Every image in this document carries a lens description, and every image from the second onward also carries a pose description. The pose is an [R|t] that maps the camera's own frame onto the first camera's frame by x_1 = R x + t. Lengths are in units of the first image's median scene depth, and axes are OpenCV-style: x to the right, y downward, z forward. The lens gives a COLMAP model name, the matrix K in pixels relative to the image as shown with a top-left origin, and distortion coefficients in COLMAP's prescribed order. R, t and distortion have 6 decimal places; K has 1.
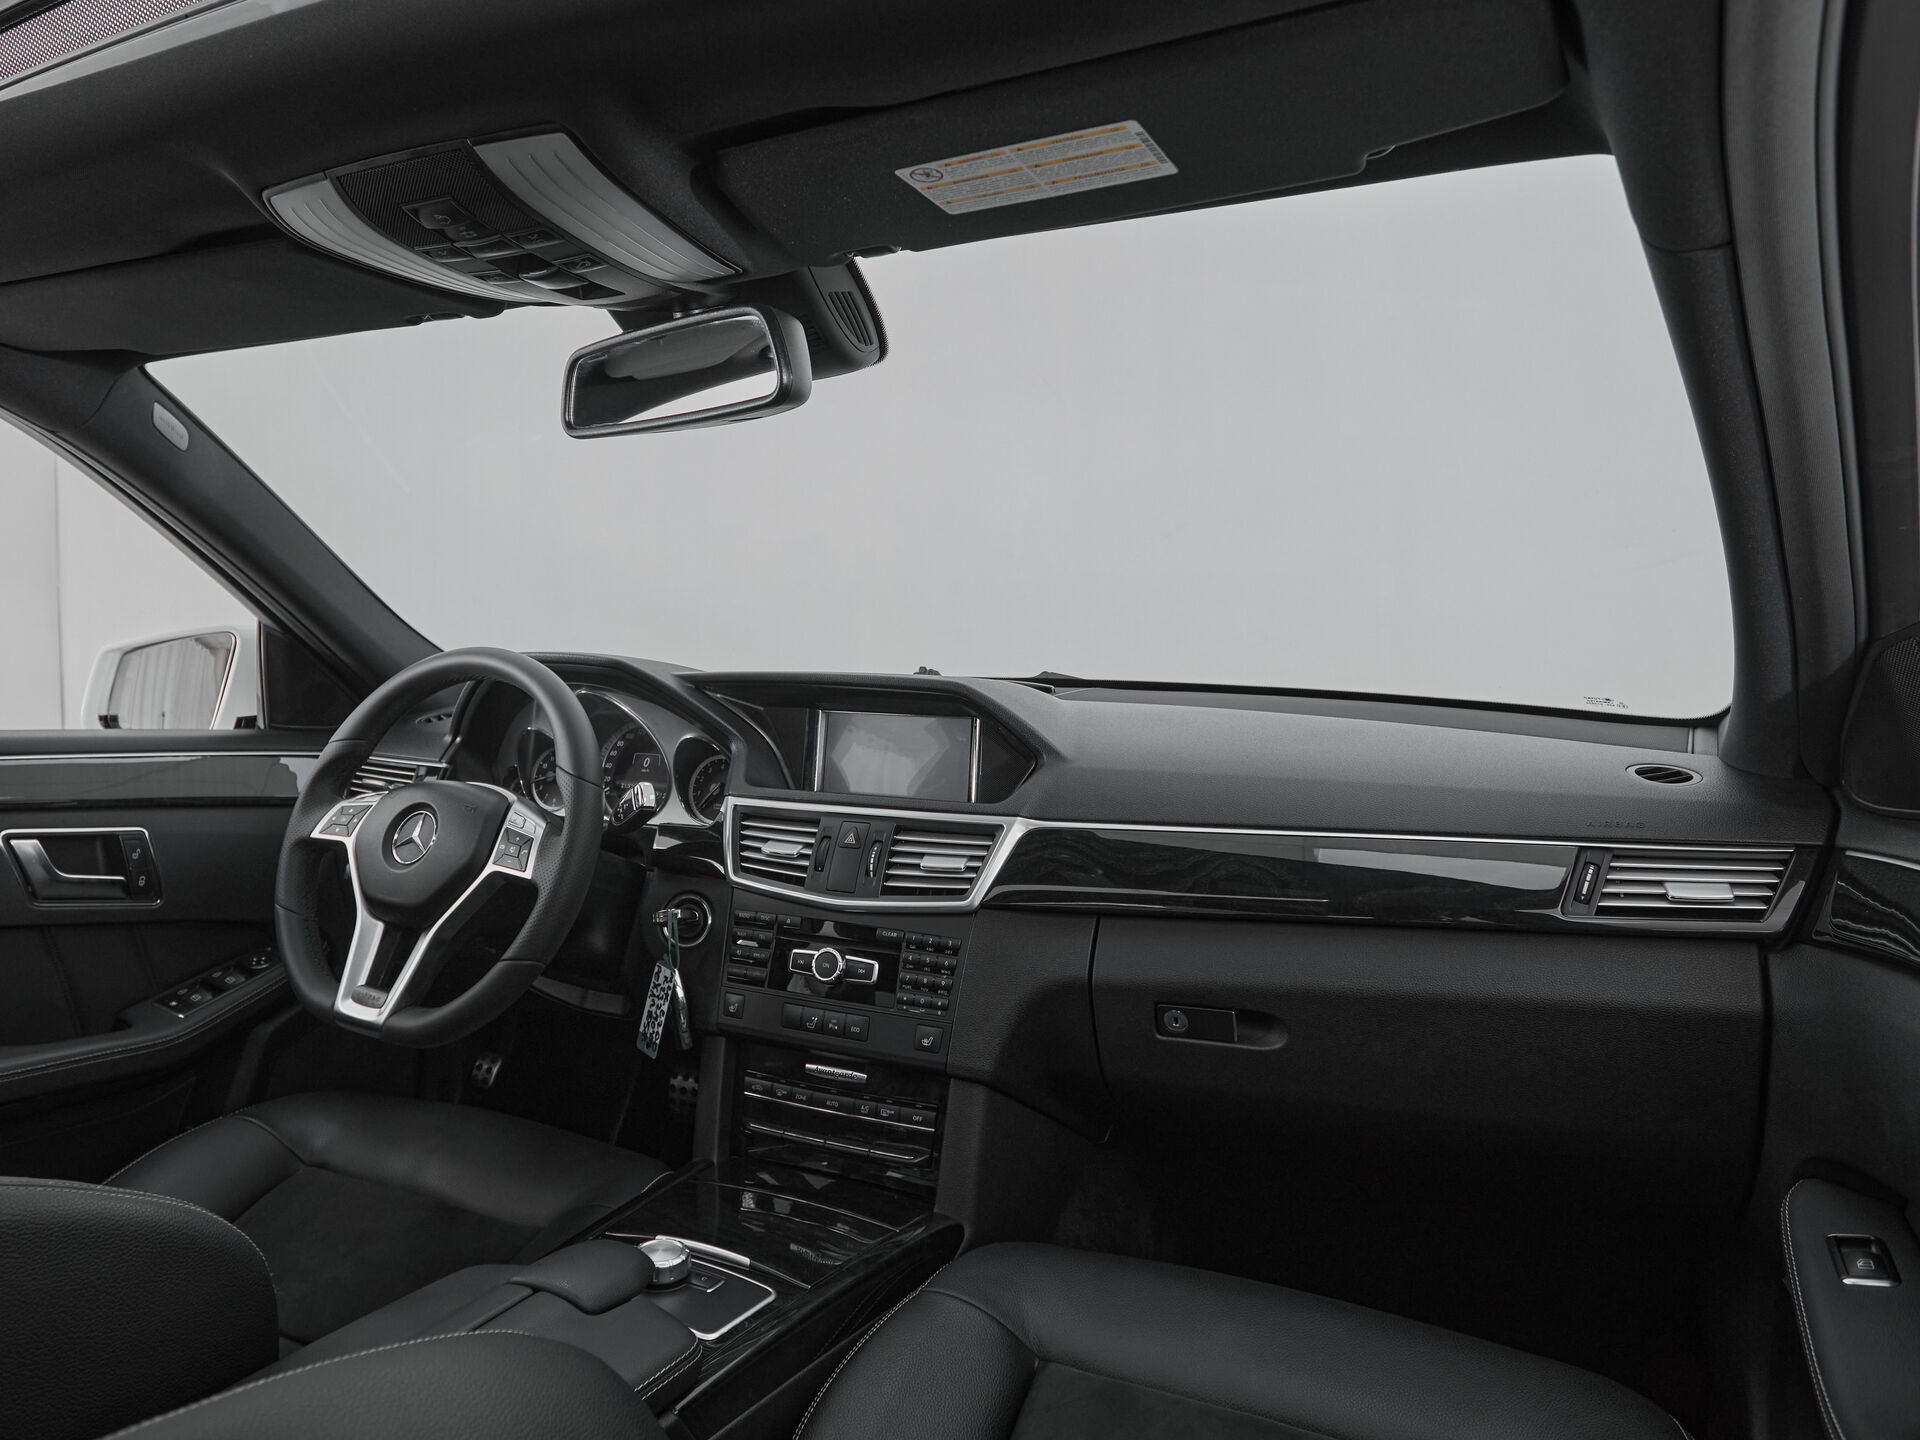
lens RADIAL K [[1212.4, 0, 874.8], [0, 1212.4, 646.8], [0, 0, 1]] dist [-0.002516, -0.000644]
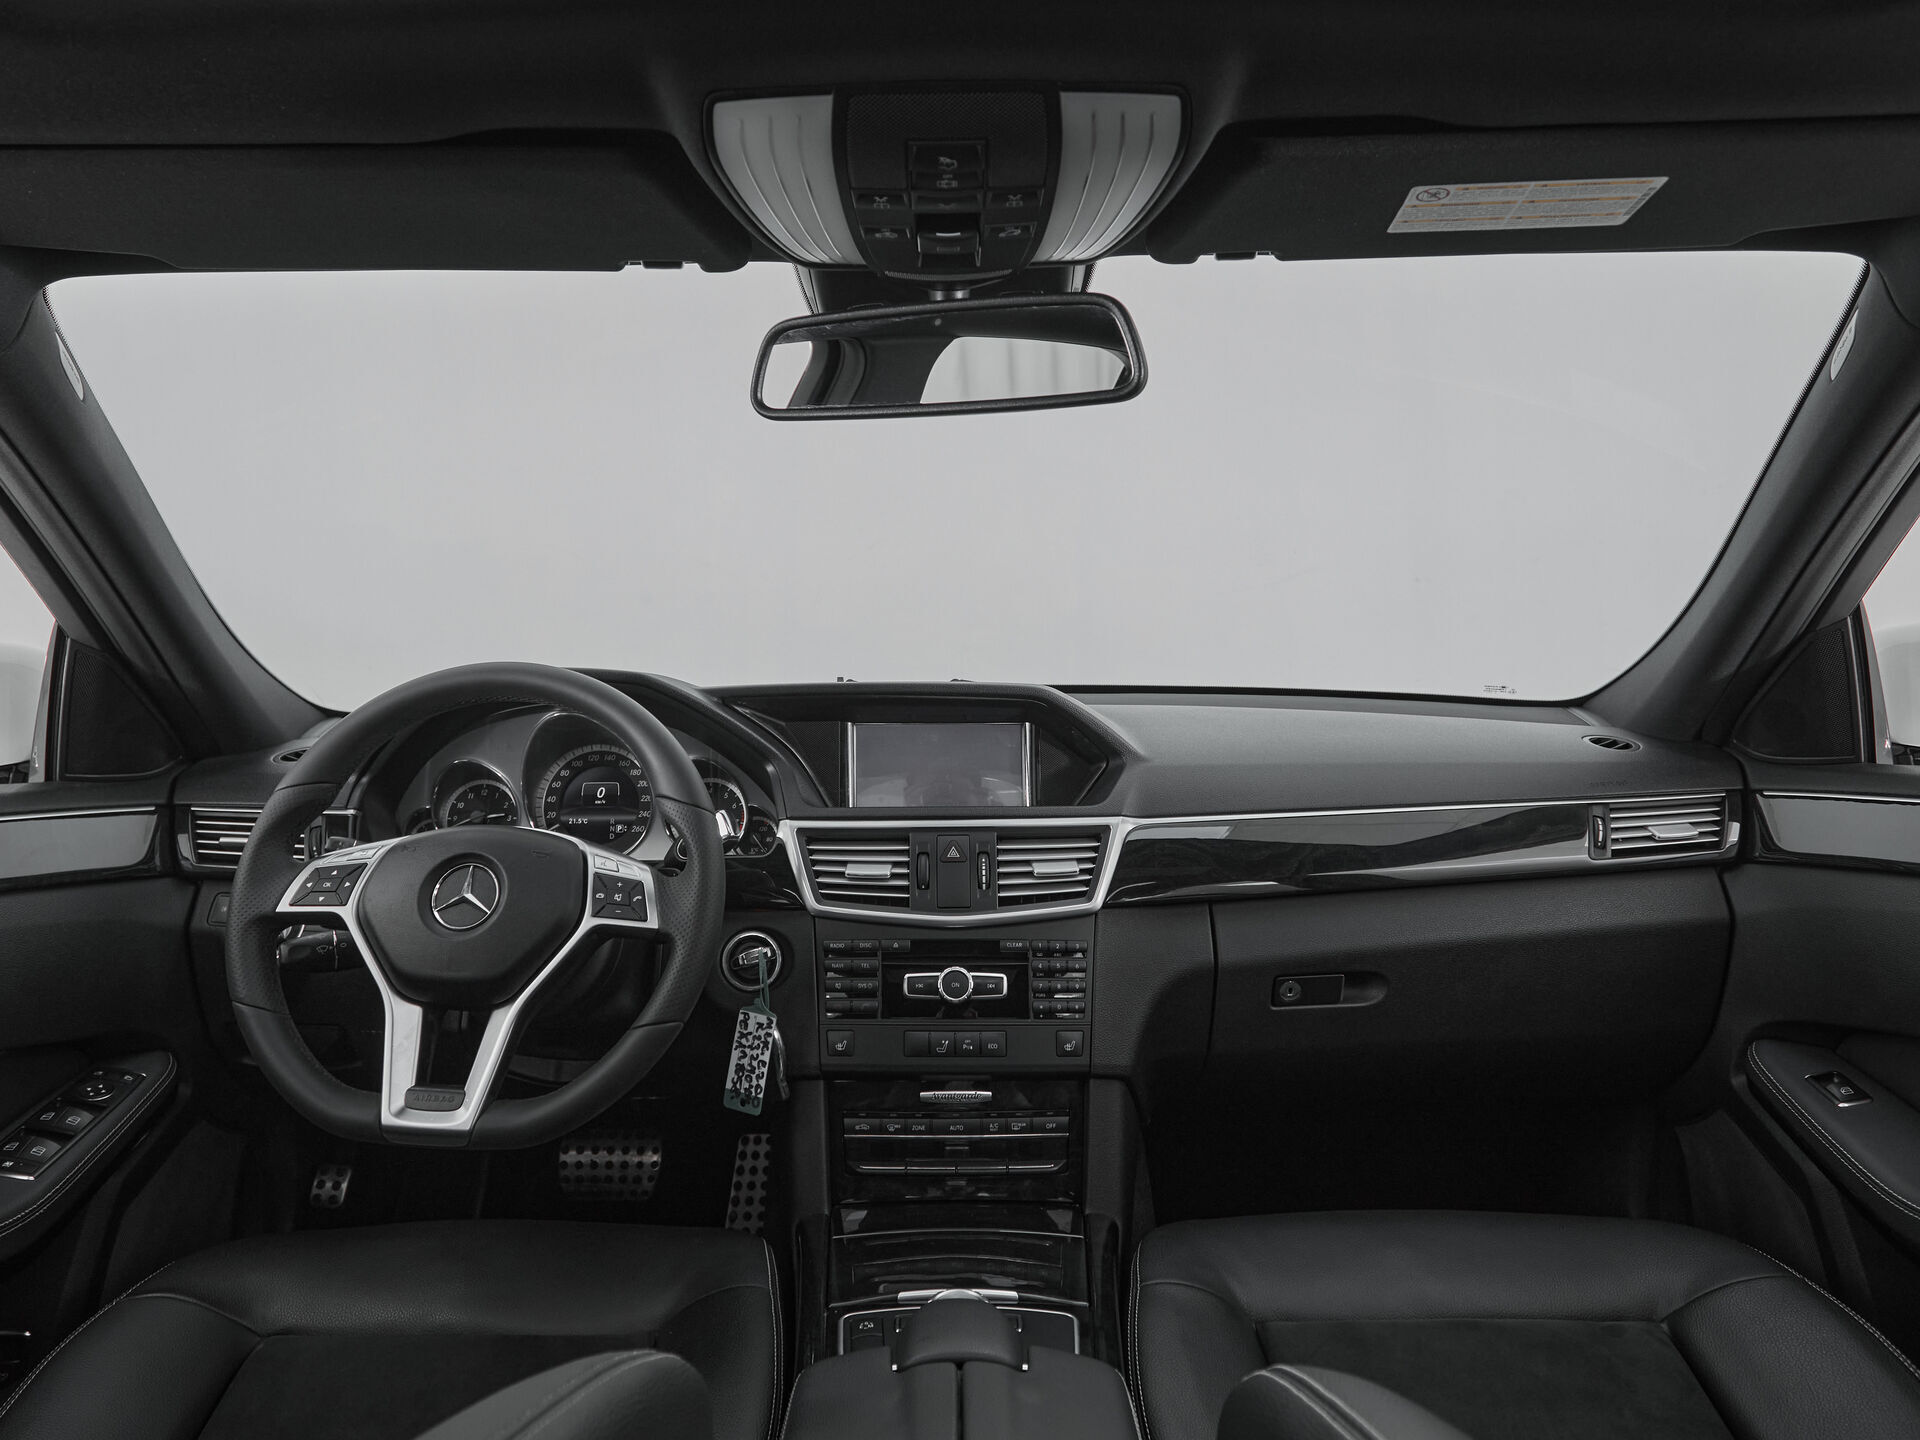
lens RADIAL K [[1248.9, 0, 924.3], [0, 1248.9, 673.6], [0, 0, 1]] dist [-0.003918, 0.001790]
pose [[0.905181, -0.022691, 0.424421, -0.458883], [0.018617, 0.999732, 0.013743, 0.002053], [-0.424619, -0.004538, 0.905361, 0.112101]]
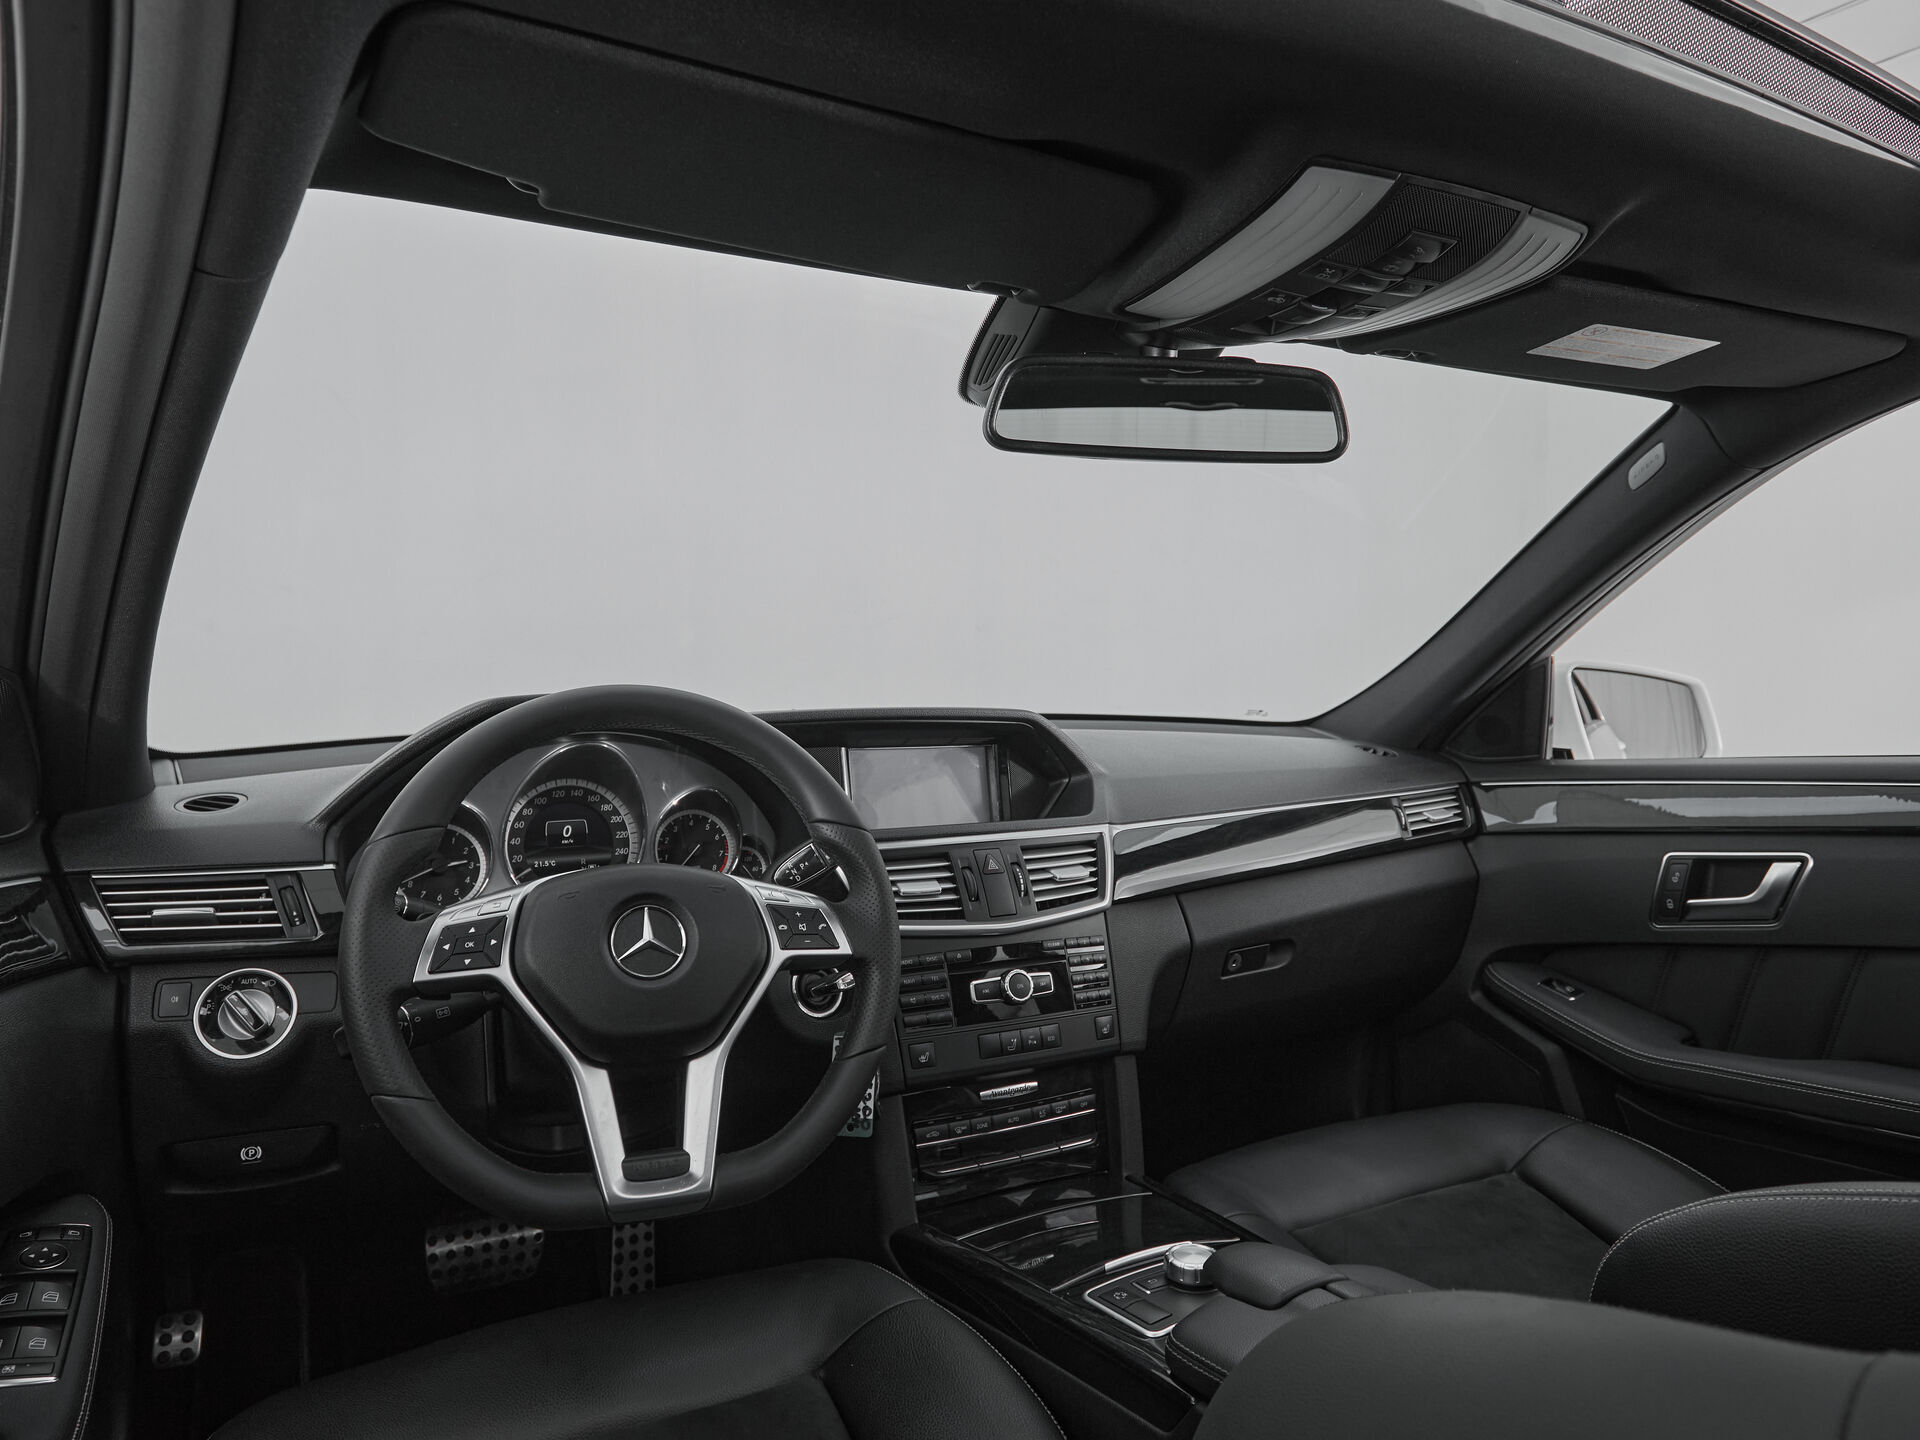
lens RADIAL K [[1200.2, 0, 906.4], [0, 1200.2, 709.9], [0, 0, 1]] dist [-0.001964, -0.003543]
pose [[0.612143, -0.026629, 0.790299, -0.868930], [0.019484, 0.999637, 0.018591, 0.005959], [-0.790507, 0.004017, 0.612439, 0.432046]]
